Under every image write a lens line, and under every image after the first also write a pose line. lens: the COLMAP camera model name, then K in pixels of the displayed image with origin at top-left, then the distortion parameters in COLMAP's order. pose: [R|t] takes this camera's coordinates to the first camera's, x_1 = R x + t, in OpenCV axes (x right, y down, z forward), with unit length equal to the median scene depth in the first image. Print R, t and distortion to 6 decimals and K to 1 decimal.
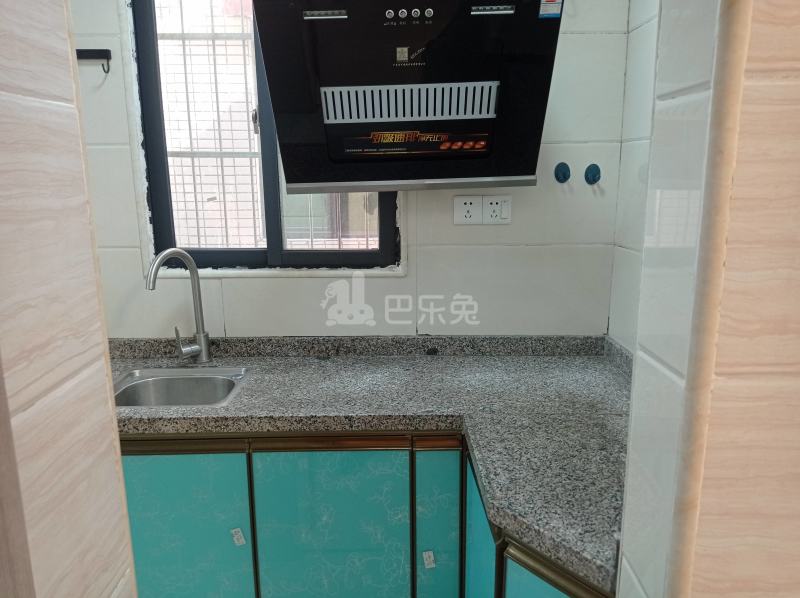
lens RADIAL K [[597.2, 0, 403.8], [0, 597.2, 298.7], [0, 0, 1]] dist [0.096859, -0.159710]
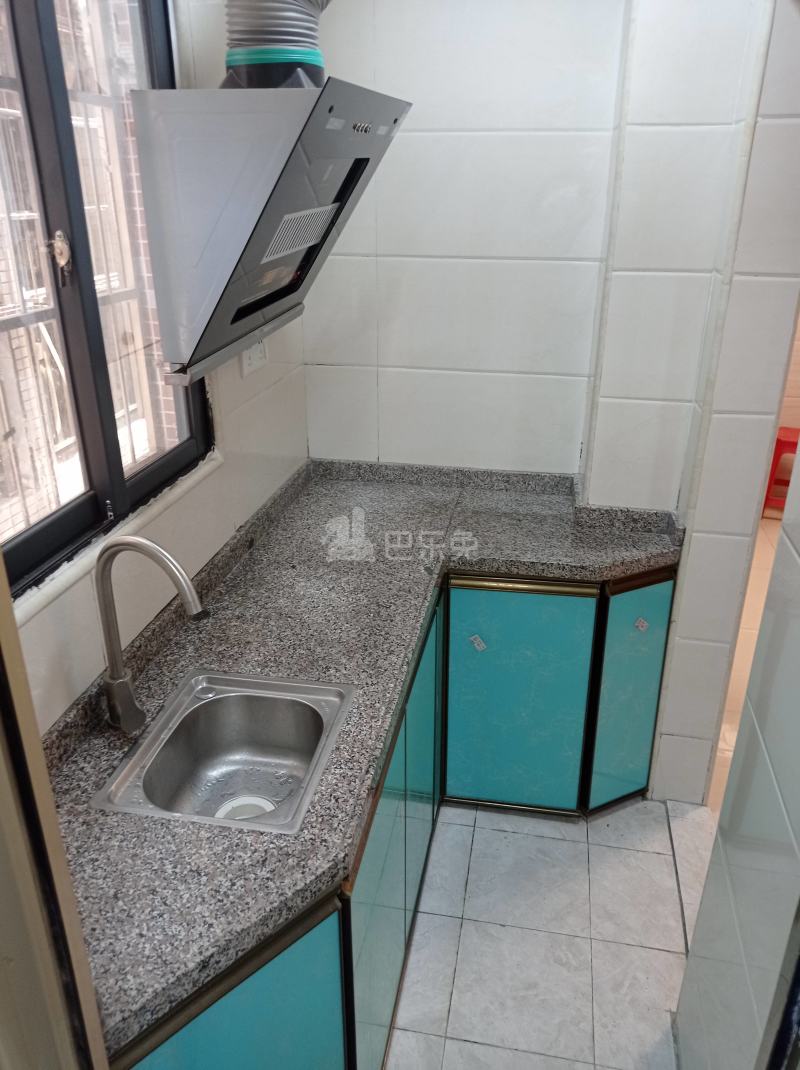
lens RADIAL K [[798.8, 0, 400.0], [0, 798.8, 535.0], [0, 0, 1]] dist [0.096859, -0.159710]
pose [[0.200443, -0.387175, 0.899954, -1.058067], [0.200754, 0.915337, 0.349080, -0.308799], [-0.958916, 0.110699, 0.261200, 0.658178]]
